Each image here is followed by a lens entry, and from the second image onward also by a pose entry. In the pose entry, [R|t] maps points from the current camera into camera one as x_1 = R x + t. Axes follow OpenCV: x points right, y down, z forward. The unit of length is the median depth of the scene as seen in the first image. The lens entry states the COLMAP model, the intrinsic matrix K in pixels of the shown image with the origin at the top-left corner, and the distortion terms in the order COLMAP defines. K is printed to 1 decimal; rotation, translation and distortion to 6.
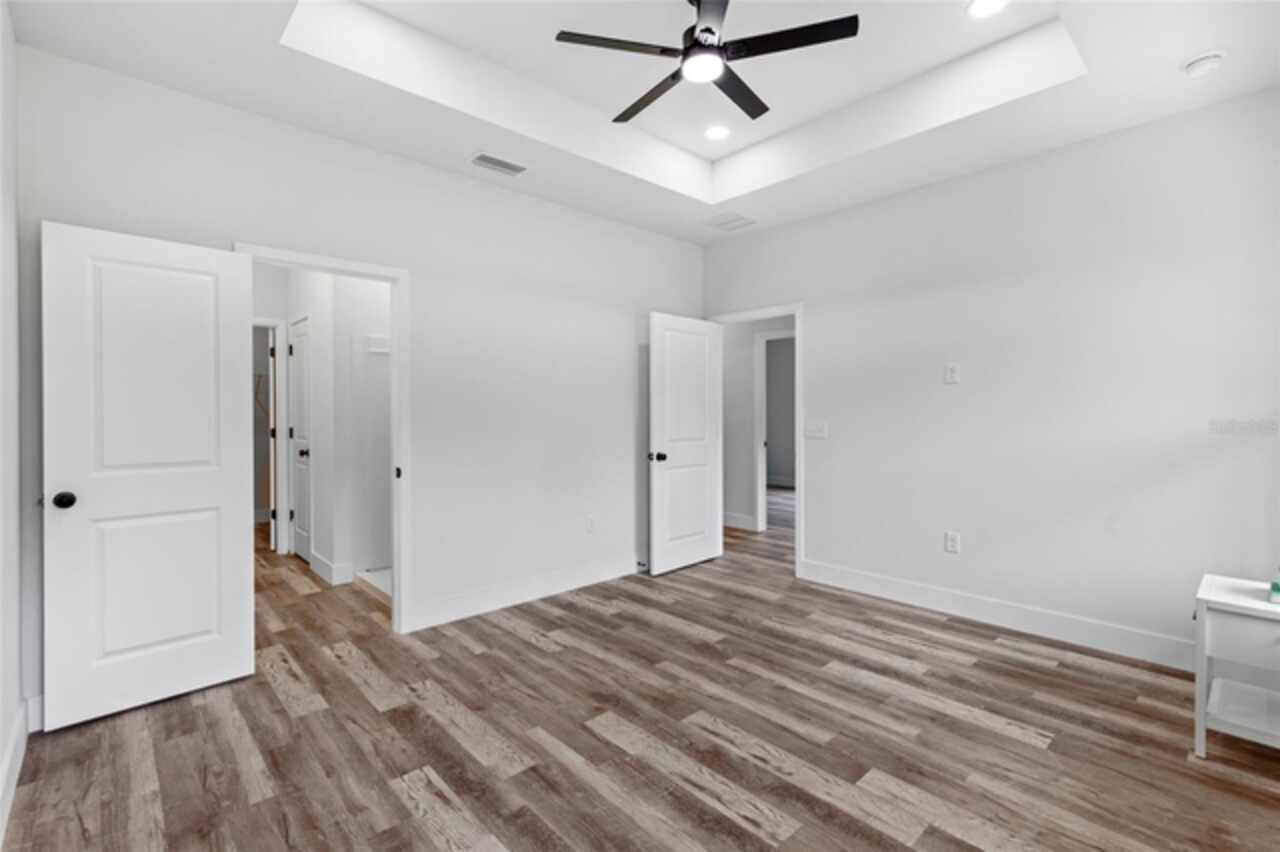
lens RADIAL K [[573.5, 0, 642.0], [0, 573.5, 419.9], [0, 0, 1]] dist [0.000367, 0.000187]
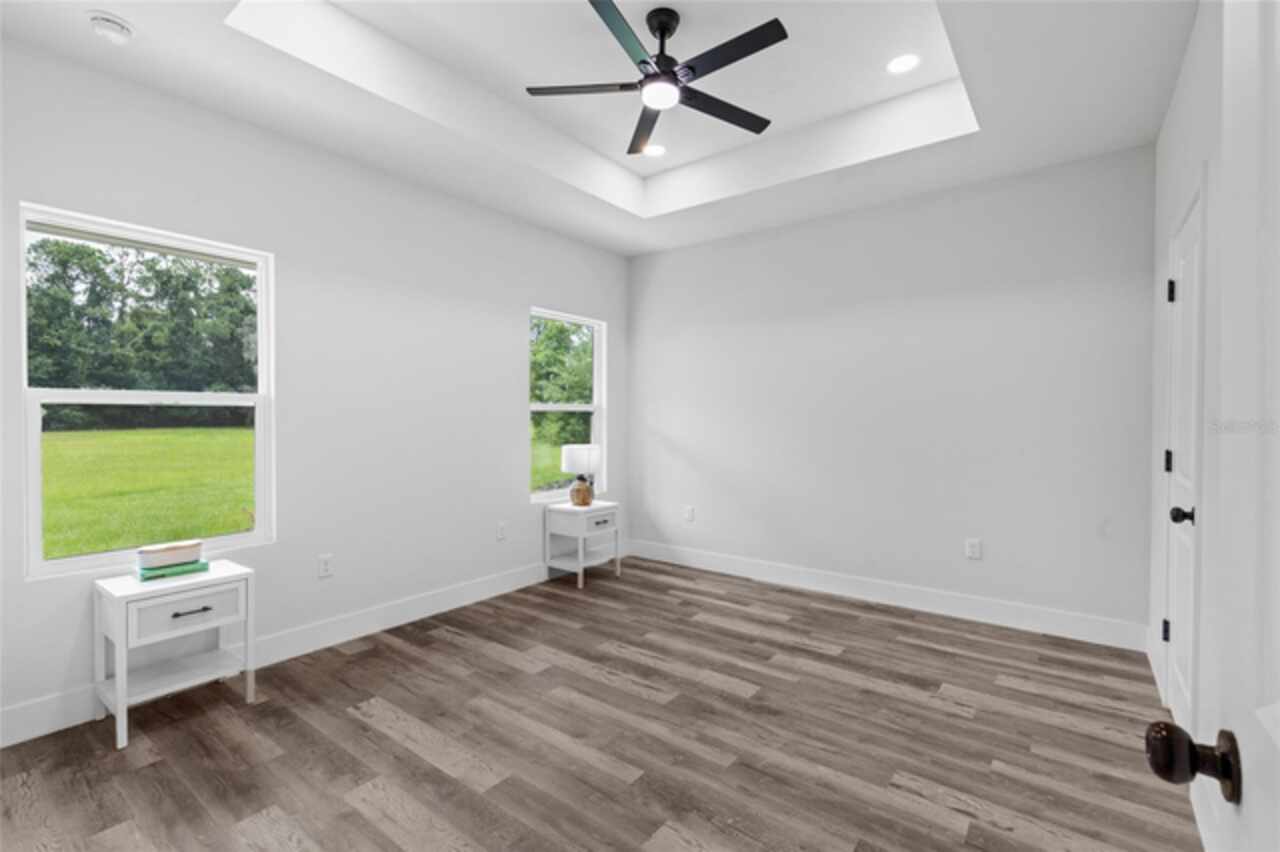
lens RADIAL K [[573.5, 0, 639.6], [0, 573.5, 422.3], [0, 0, 1]] dist [0.000367, 0.000187]
pose [[-0.985524, 0.002445, -0.169518, 0.314603], [-0.001136, 0.999778, 0.021021, -0.023440], [0.169532, 0.020909, -0.985303, 1.966990]]
